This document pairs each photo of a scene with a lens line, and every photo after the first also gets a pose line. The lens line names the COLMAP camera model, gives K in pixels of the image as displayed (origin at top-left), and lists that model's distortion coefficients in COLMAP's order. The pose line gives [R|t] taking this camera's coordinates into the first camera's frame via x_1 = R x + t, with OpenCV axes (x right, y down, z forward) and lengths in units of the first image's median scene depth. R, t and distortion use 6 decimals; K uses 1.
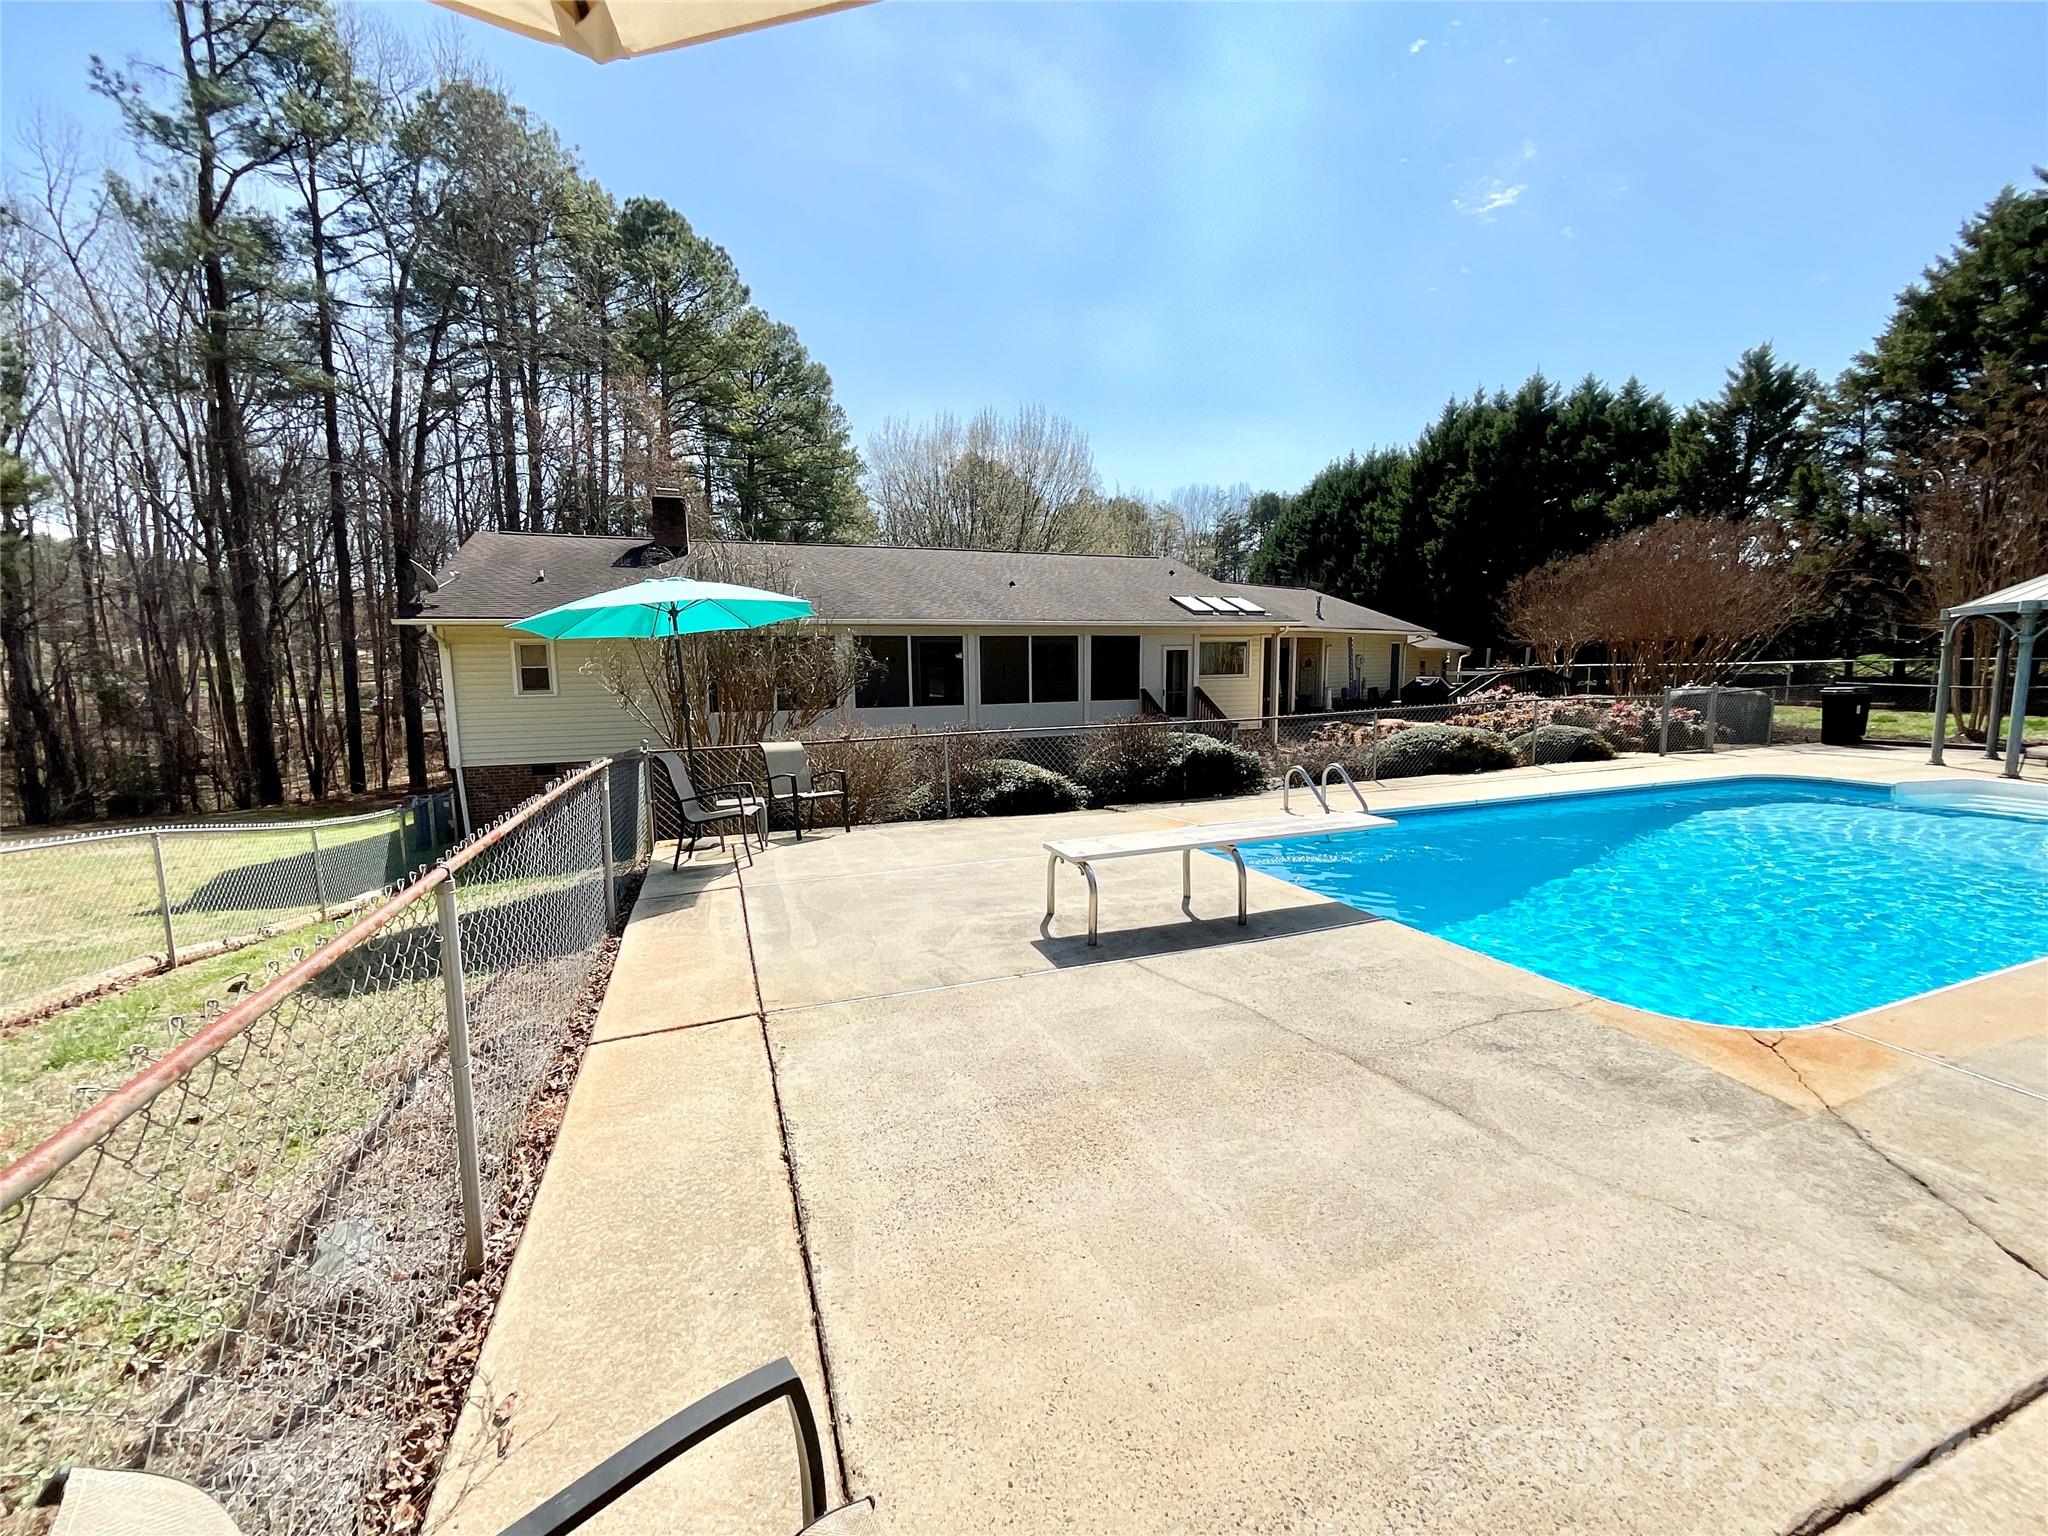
lens RADIAL K [[828.0, 0, 1024.0], [0, 828.0, 768.0], [0, 0, 1]] dist [-0.000808, -0.000288]
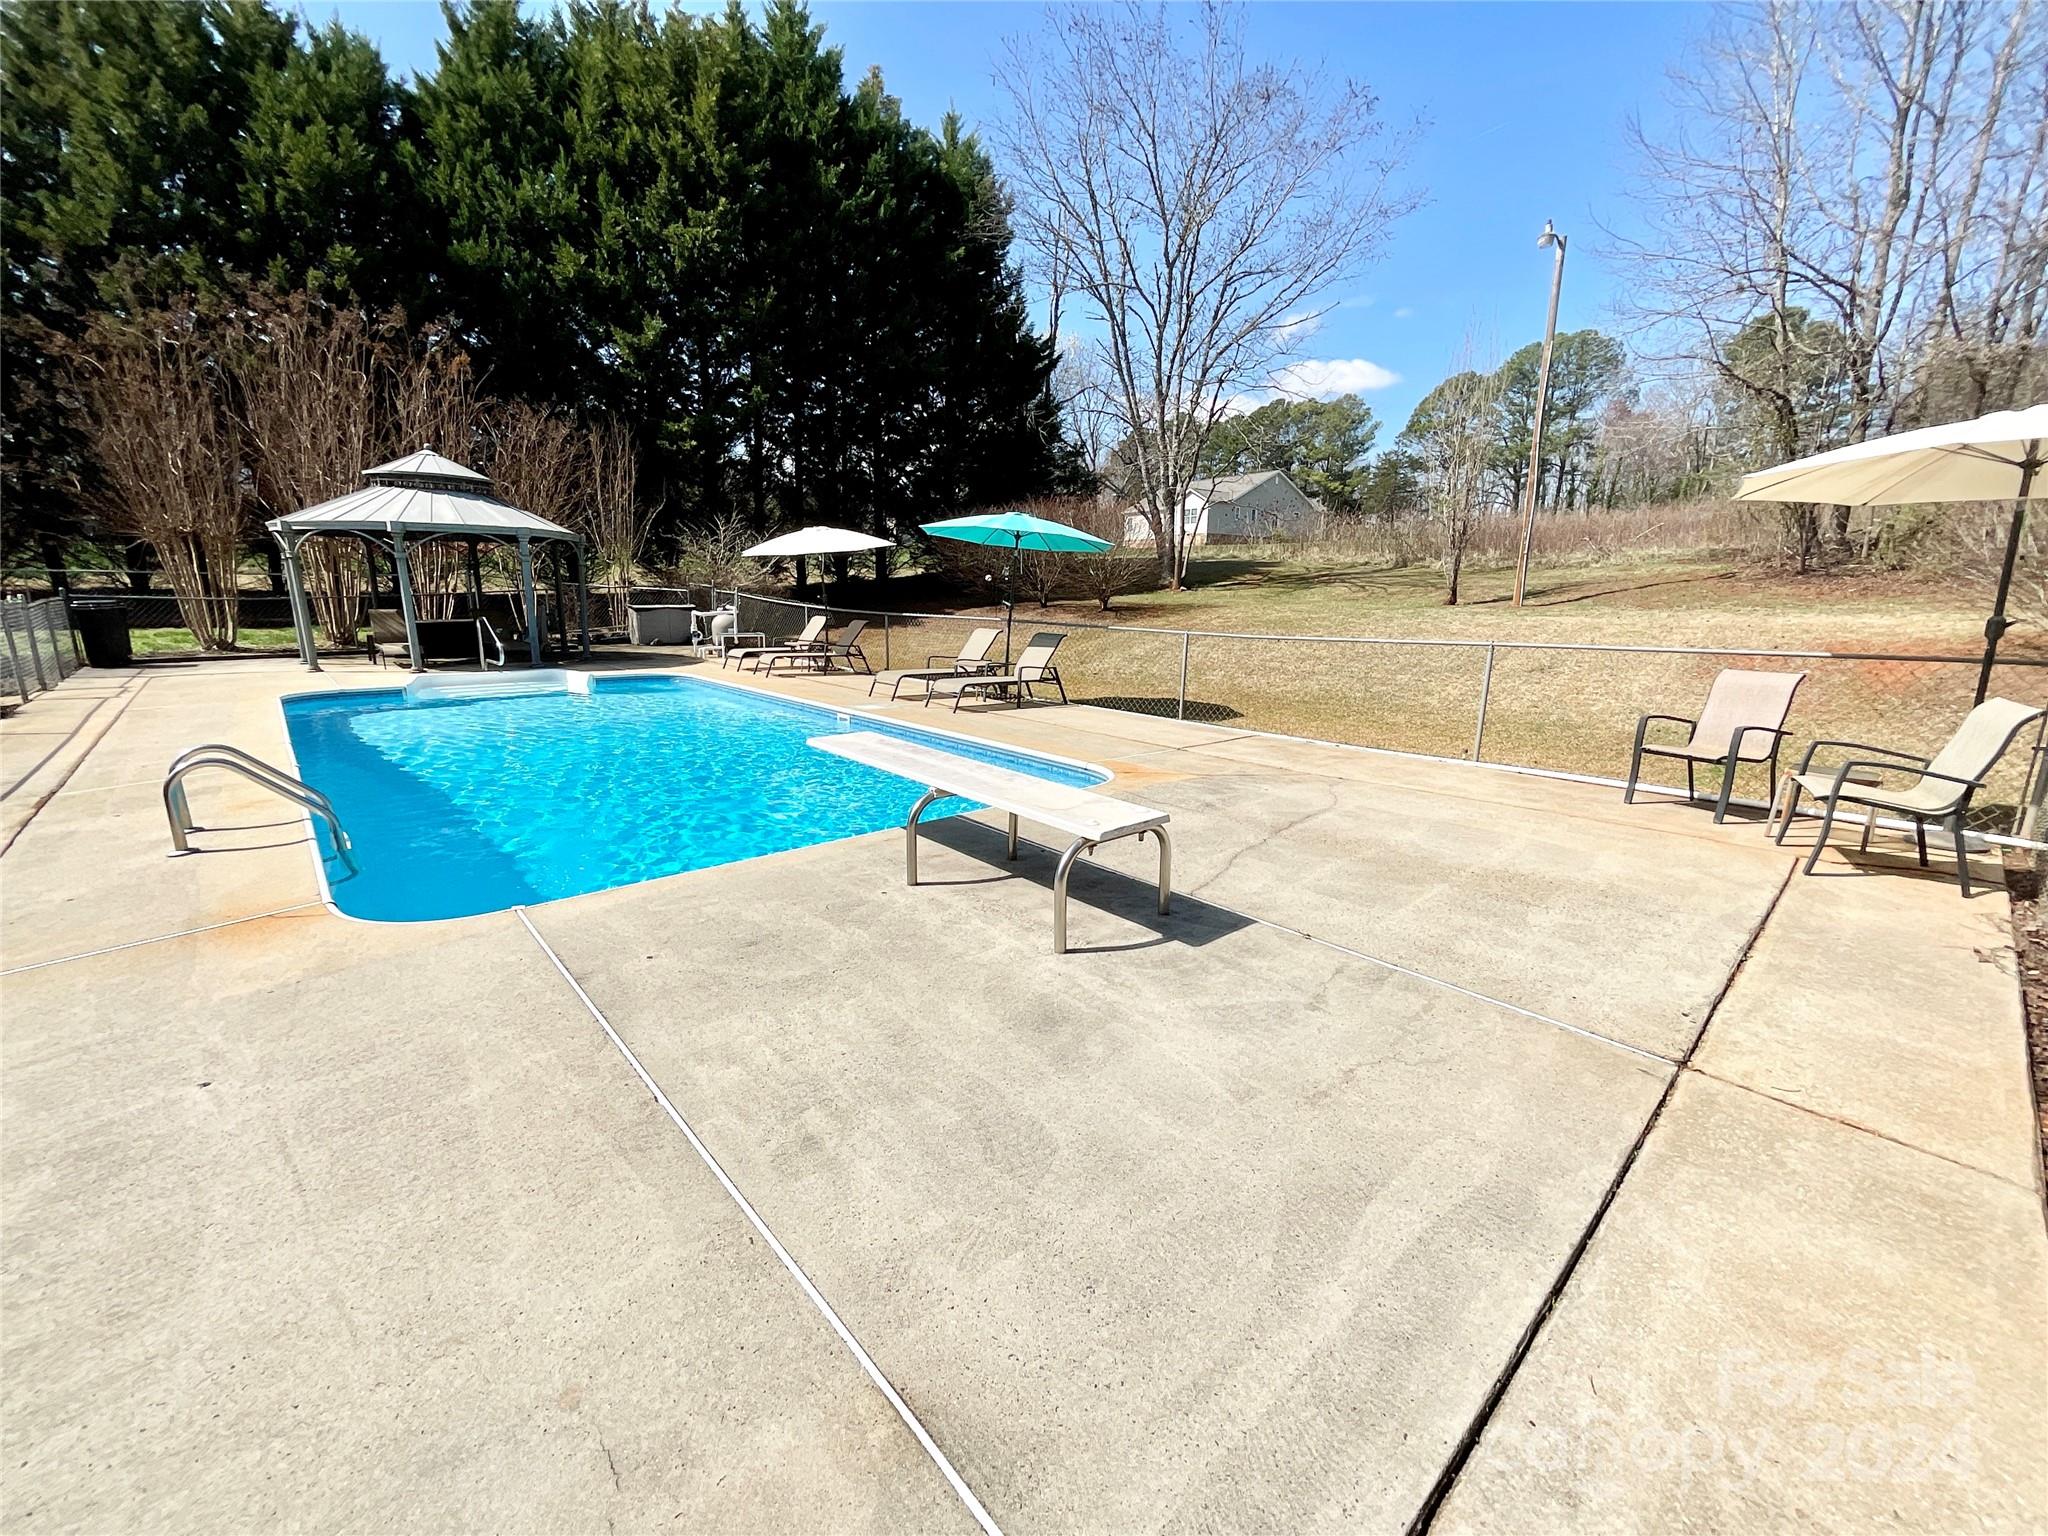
lens RADIAL K [[829.5, 0, 1021.3], [0, 829.5, 768.6], [0, 0, 1]] dist [-0.001073, 0.000147]
pose [[-0.361704, -0.193015, 0.912094, -0.125290], [0.106070, 0.963462, 0.245949, -0.028303], [-0.926239, 0.185706, -0.328015, 0.304400]]
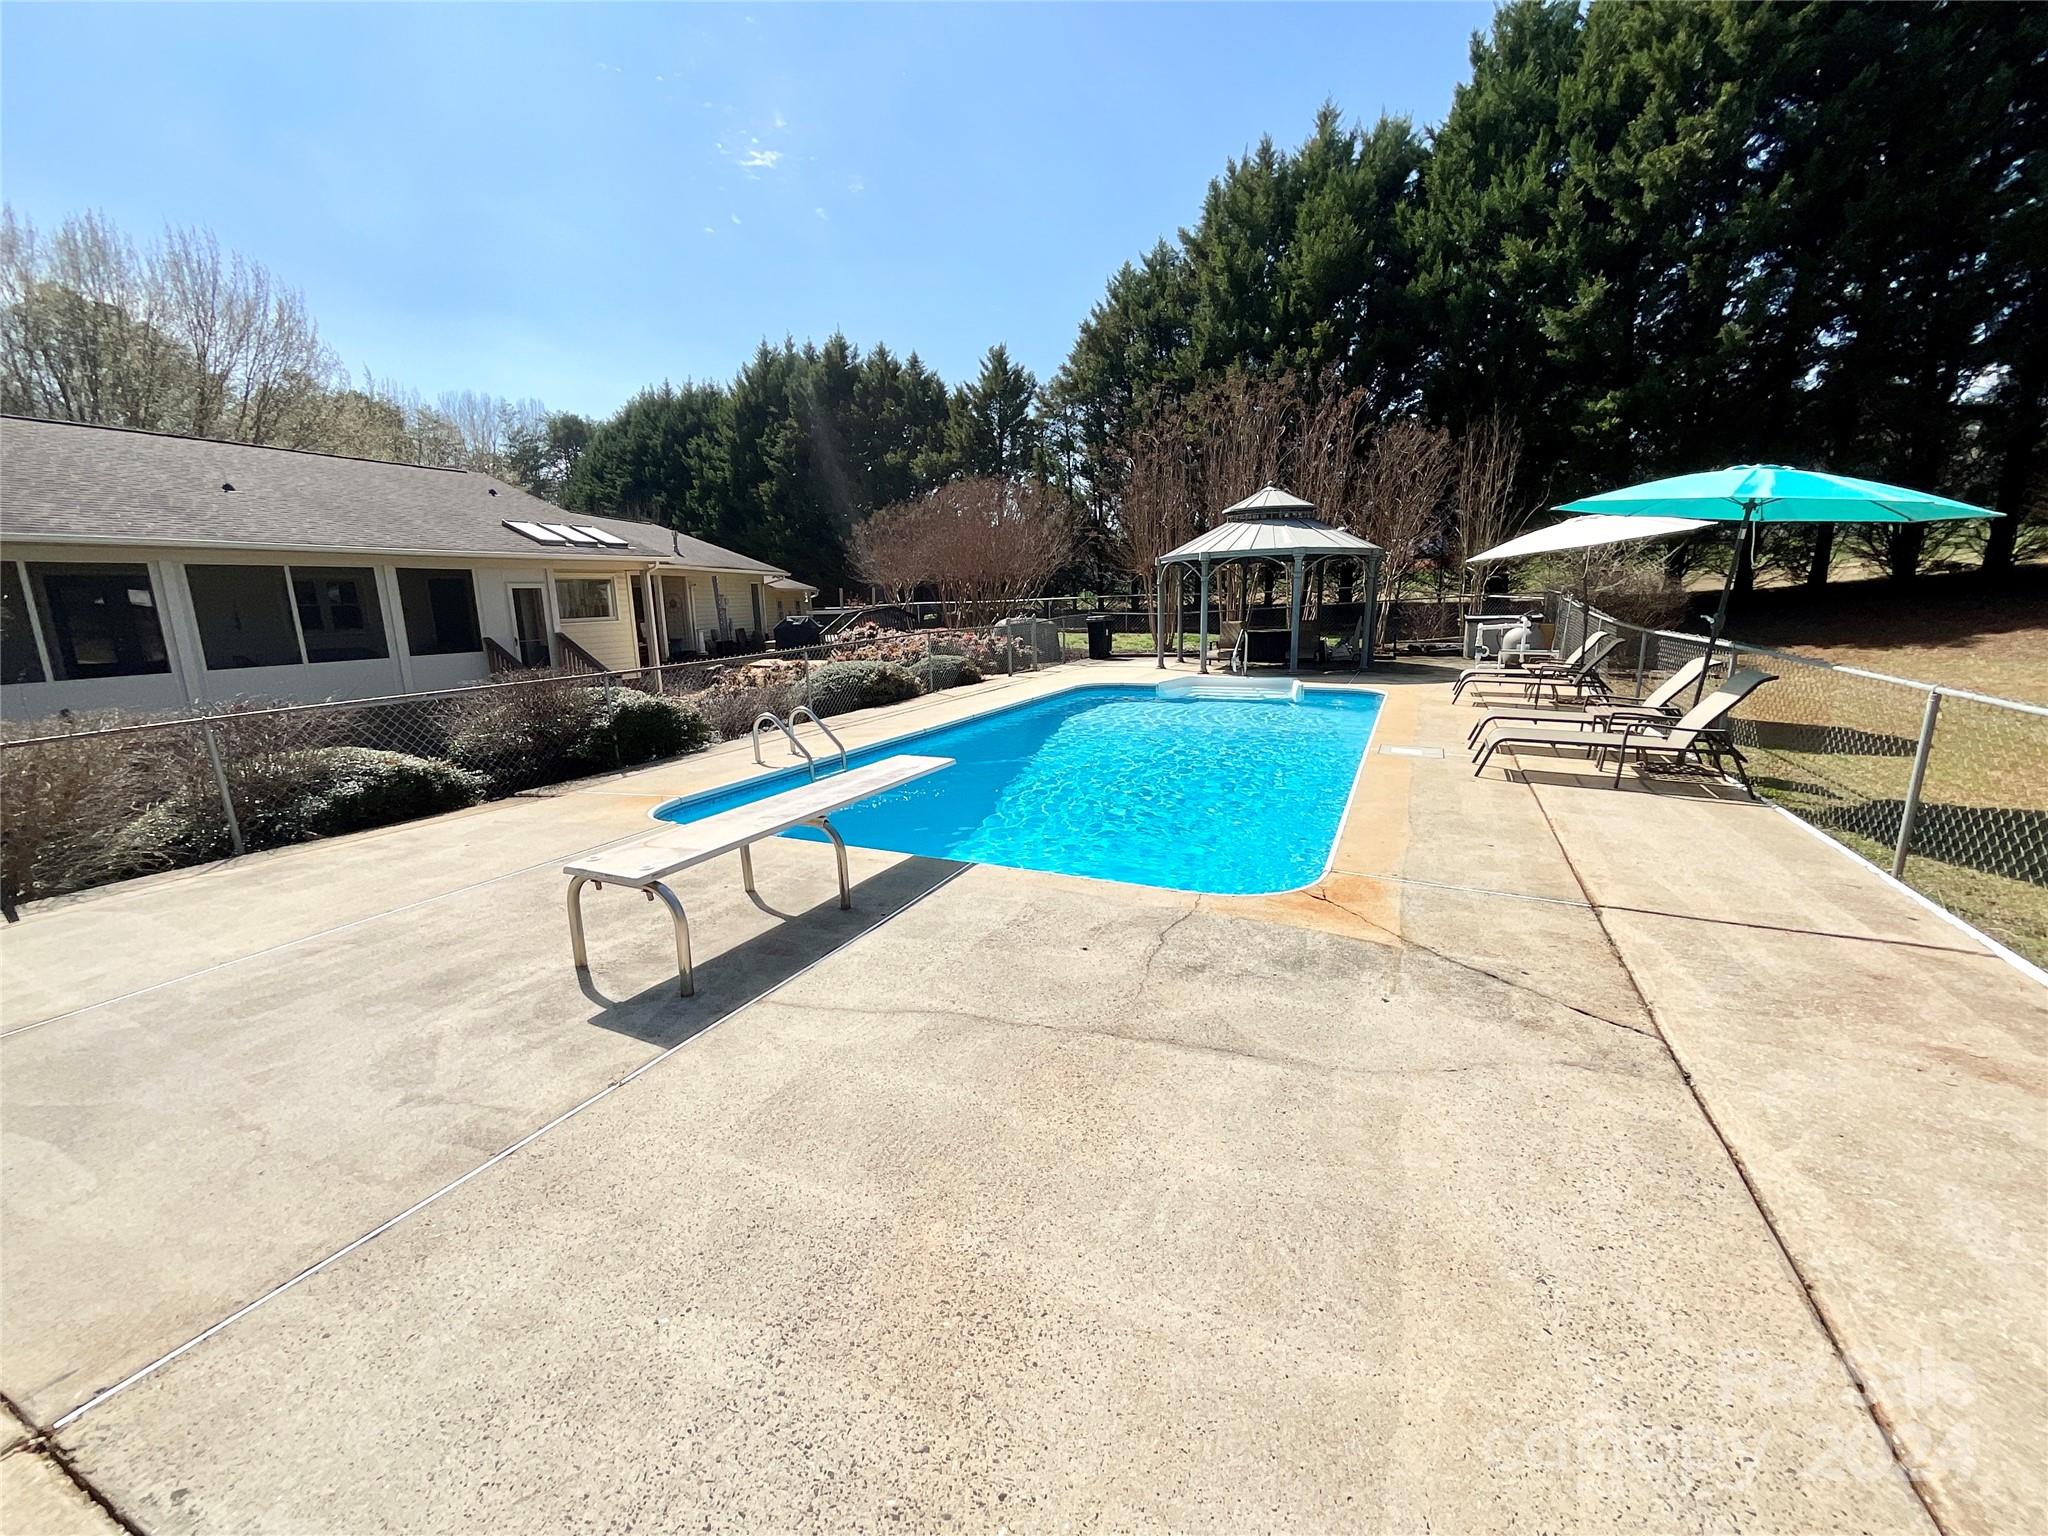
lens RADIAL K [[829.5, 0, 1021.3], [0, 829.5, 768.6], [0, 0, 1]] dist [-0.001073, 0.000147]
pose [[0.724554, -0.145045, 0.673783, -0.034995], [0.100210, 0.989387, 0.105225, -0.004219], [-0.681894, -0.008721, 0.731399, 0.067980]]
